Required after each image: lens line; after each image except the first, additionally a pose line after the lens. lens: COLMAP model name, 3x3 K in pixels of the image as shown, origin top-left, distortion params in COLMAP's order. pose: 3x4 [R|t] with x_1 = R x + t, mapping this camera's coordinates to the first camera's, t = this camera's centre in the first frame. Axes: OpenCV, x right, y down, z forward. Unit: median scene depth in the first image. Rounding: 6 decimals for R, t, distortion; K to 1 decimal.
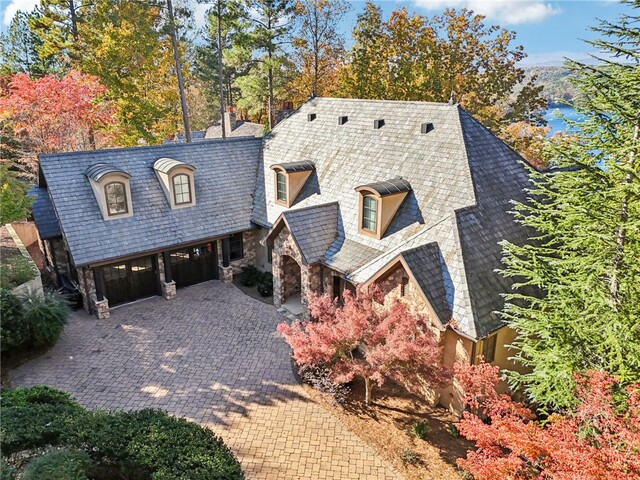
lens RADIAL K [[469.7, 0, 320.0], [0, 469.7, 240.0], [0, 0, 1]] dist [0.058944, -0.055073]
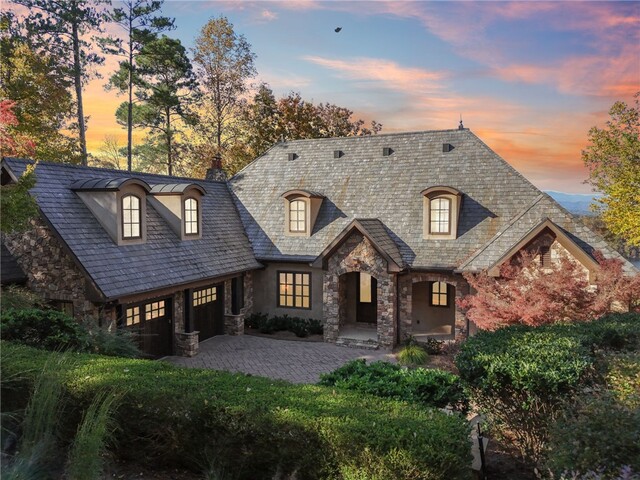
lens RADIAL K [[470.5, 0, 320.0], [0, 470.5, 240.0], [0, 0, 1]] dist [0.078386, -0.000366]
pose [[0.880394, -0.028069, 0.473412, -0.503897], [0.154116, 0.961000, -0.229626, 0.157406], [-0.448503, 0.275122, 0.850384, 0.233794]]
